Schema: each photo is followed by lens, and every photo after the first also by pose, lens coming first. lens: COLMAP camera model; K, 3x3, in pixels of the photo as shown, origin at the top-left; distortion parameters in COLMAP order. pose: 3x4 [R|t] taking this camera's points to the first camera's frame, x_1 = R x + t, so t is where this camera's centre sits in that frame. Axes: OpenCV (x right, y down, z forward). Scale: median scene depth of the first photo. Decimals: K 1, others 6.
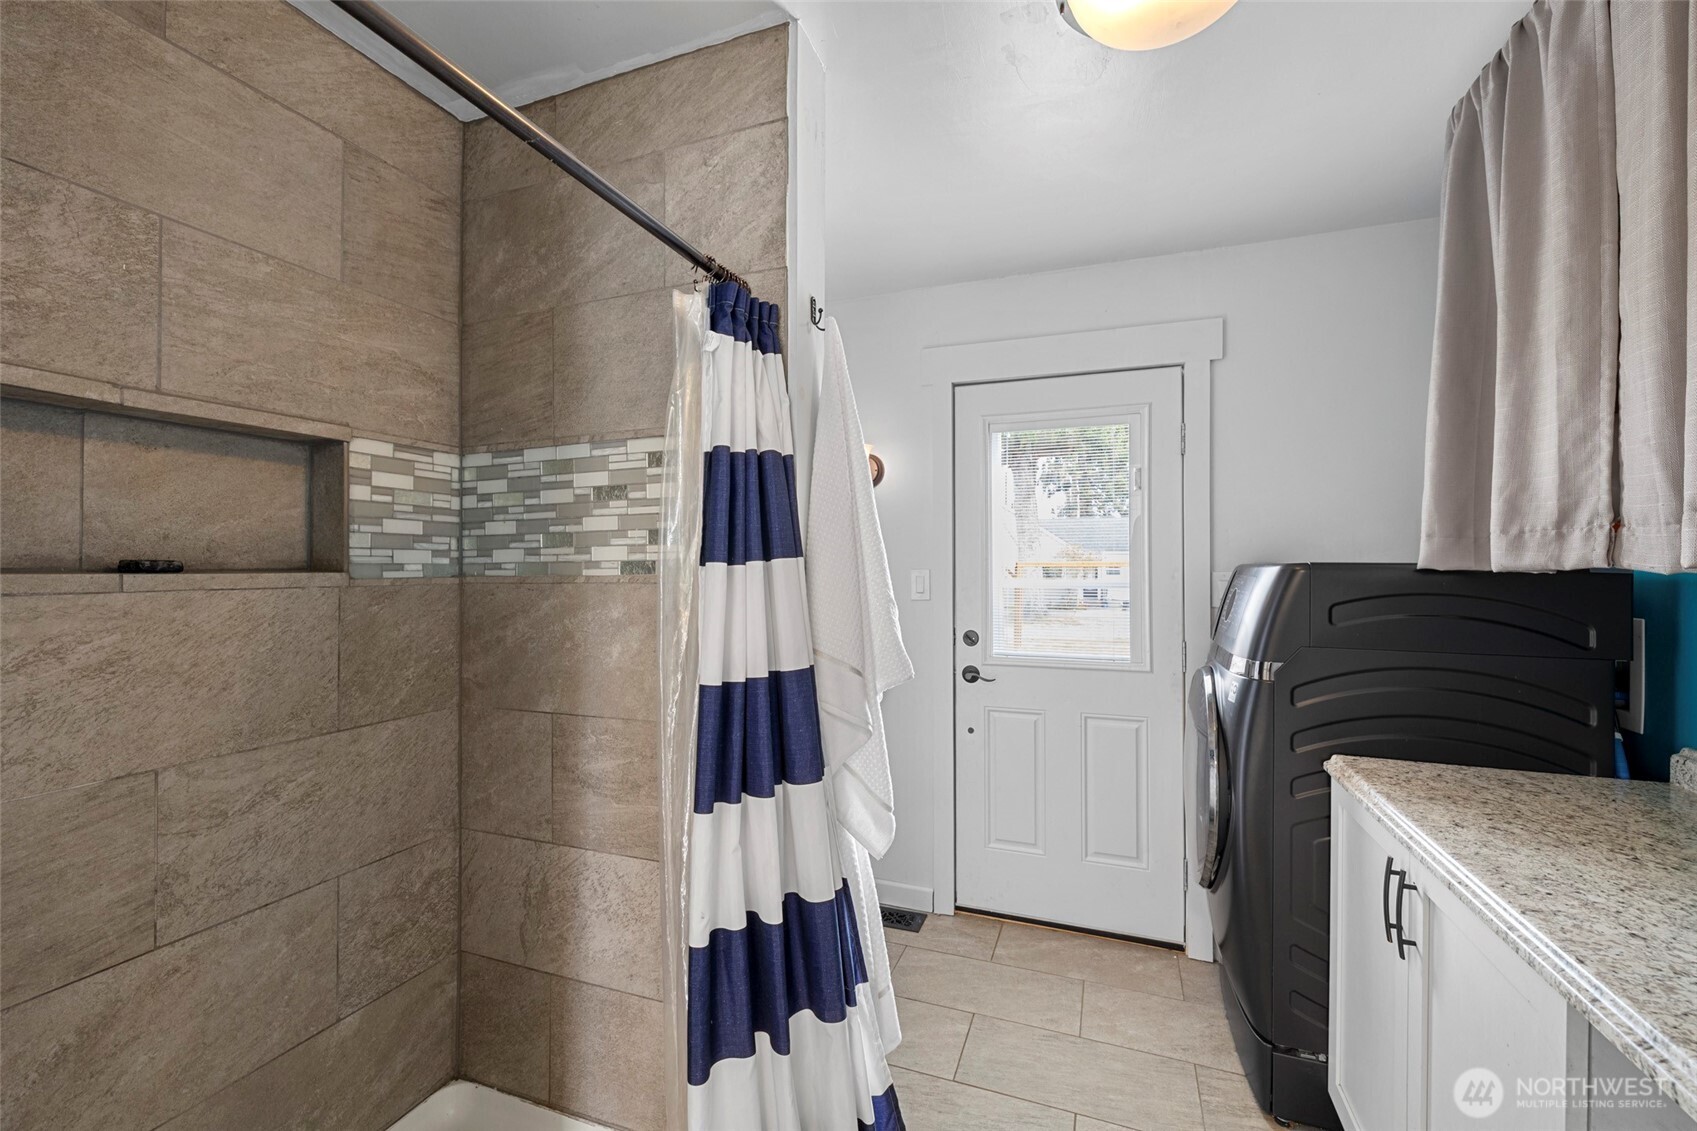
lens RADIAL K [[724.7, 0, 842.4], [0, 724.7, 564.2], [0, 0, 1]] dist [-0.000828, -0.000250]
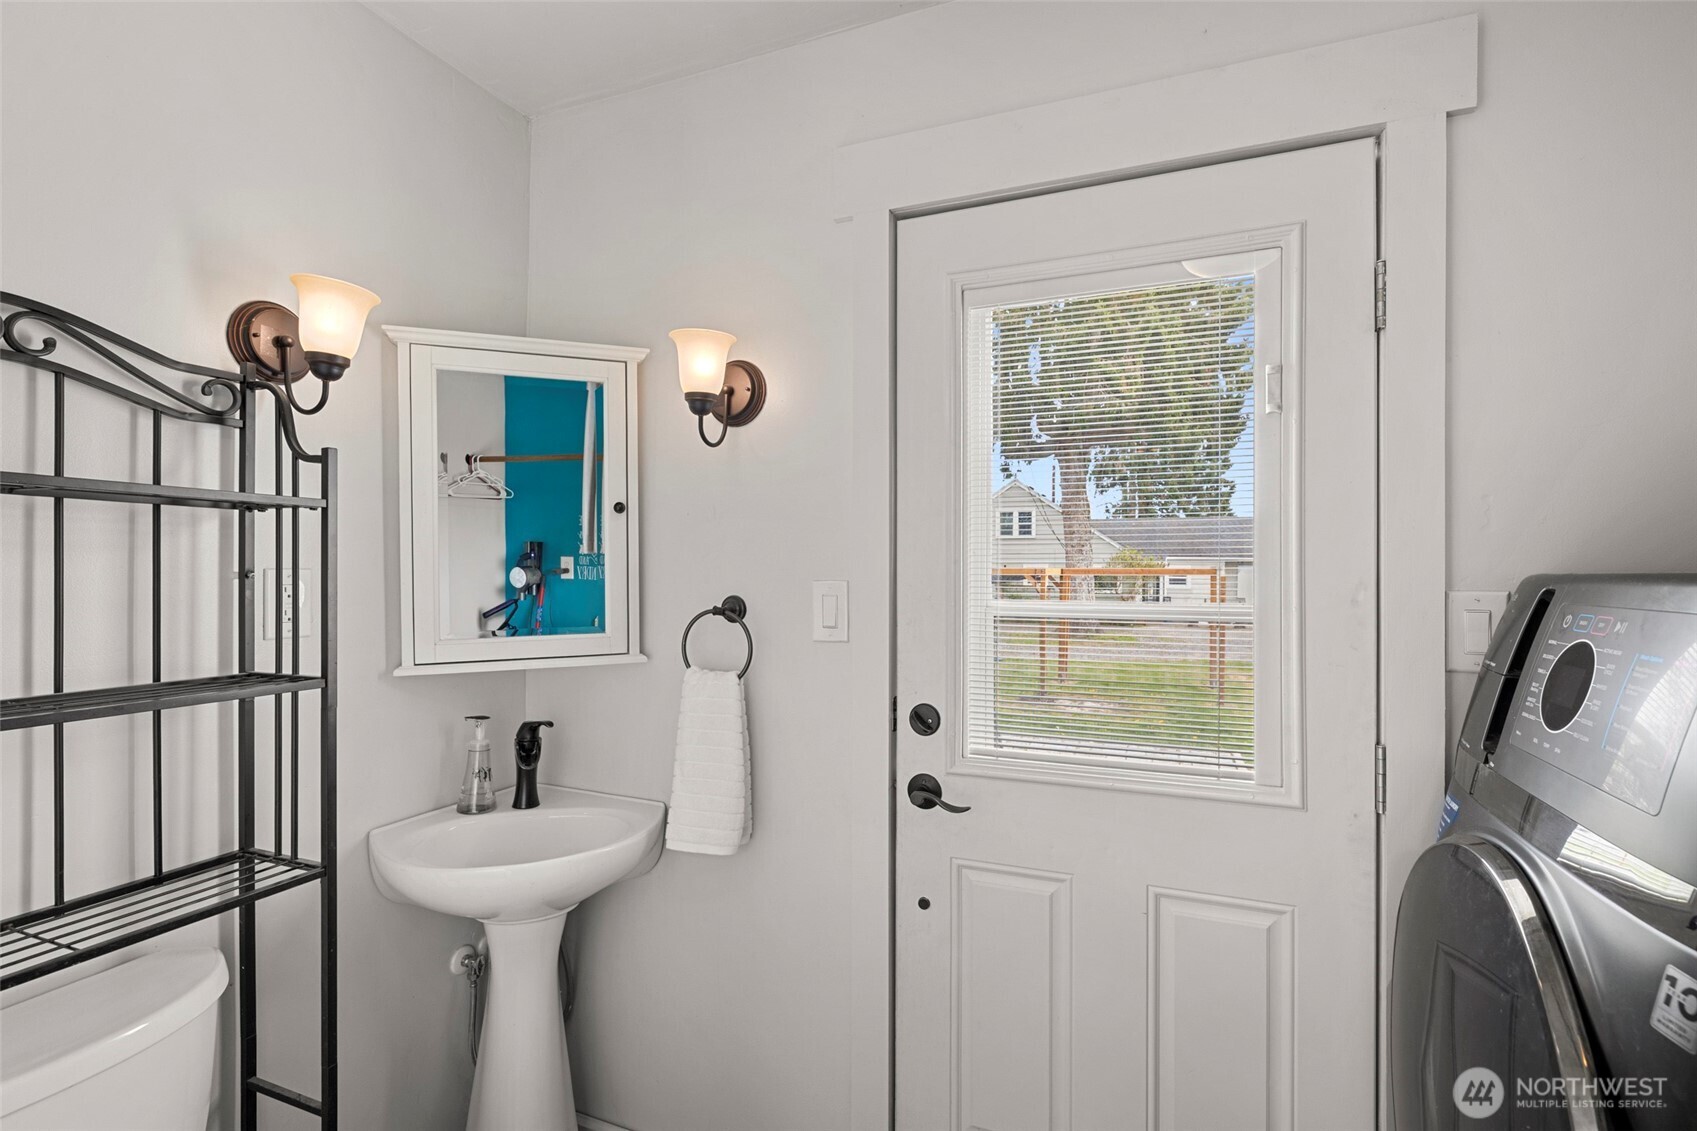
lens RADIAL K [[812.4, 0, 848.3], [0, 812.4, 570.9], [0, 0, 1]] dist [0.001751, 0.000157]
pose [[0.999650, 0.004494, -0.026084, 0.138328], [-0.004490, 0.999990, 0.000220, -0.000328], [0.026085, -0.000102, 0.999660, 0.437709]]
